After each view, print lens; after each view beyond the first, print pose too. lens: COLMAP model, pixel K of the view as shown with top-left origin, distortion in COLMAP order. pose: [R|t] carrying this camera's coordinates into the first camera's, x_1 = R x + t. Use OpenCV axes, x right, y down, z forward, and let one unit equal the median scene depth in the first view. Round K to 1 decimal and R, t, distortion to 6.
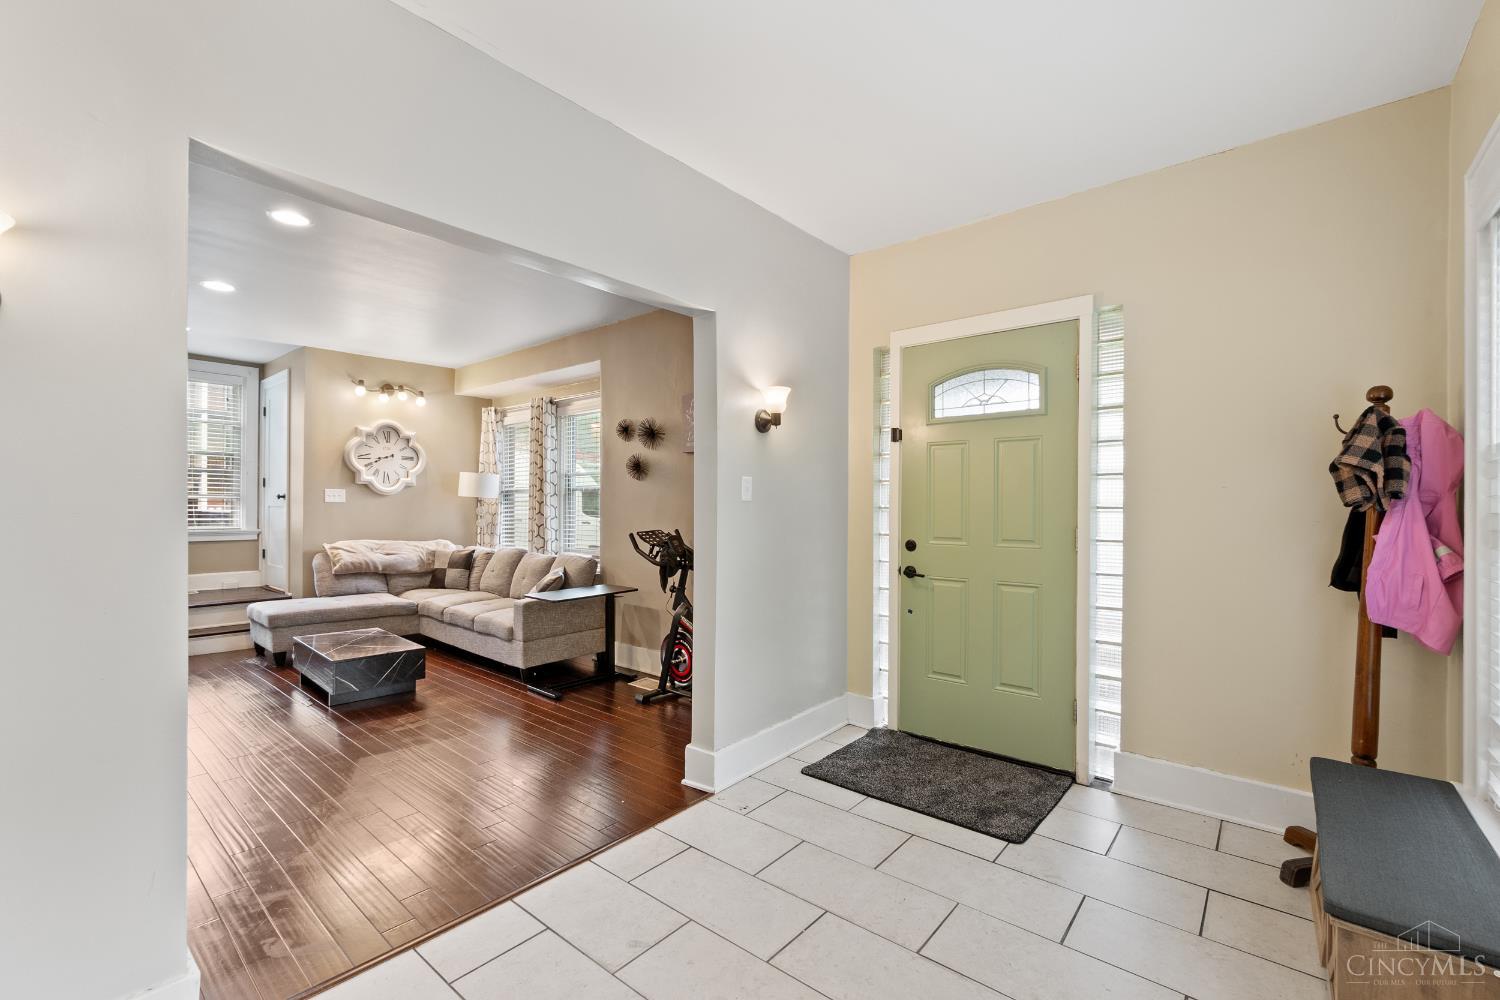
lens RADIAL K [[648.7, 0, 750.0], [0, 648.7, 500.0], [0, 0, 1]] dist [0.001111, 0.000329]
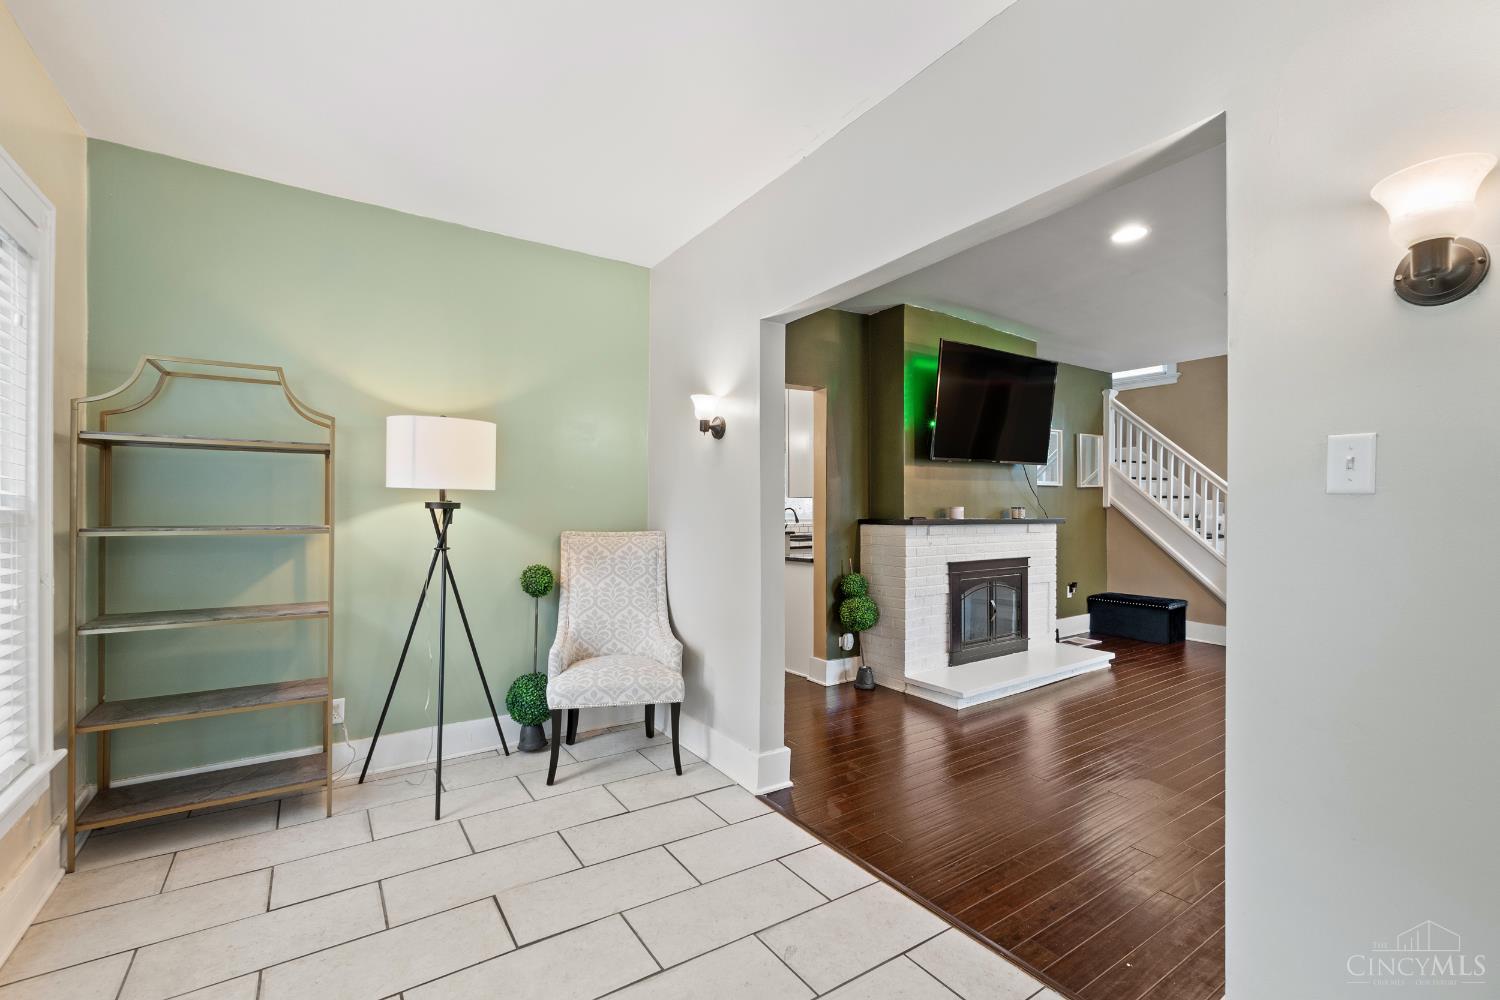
lens RADIAL K [[648.7, 0, 750.0], [0, 648.7, 500.0], [0, 0, 1]] dist [0.001111, 0.000329]
pose [[-0.264066, -0.014942, -0.964389, 0.709273], [0.000990, 0.999875, -0.015763, 0.017175], [0.964504, -0.005117, -0.264018, 1.071779]]
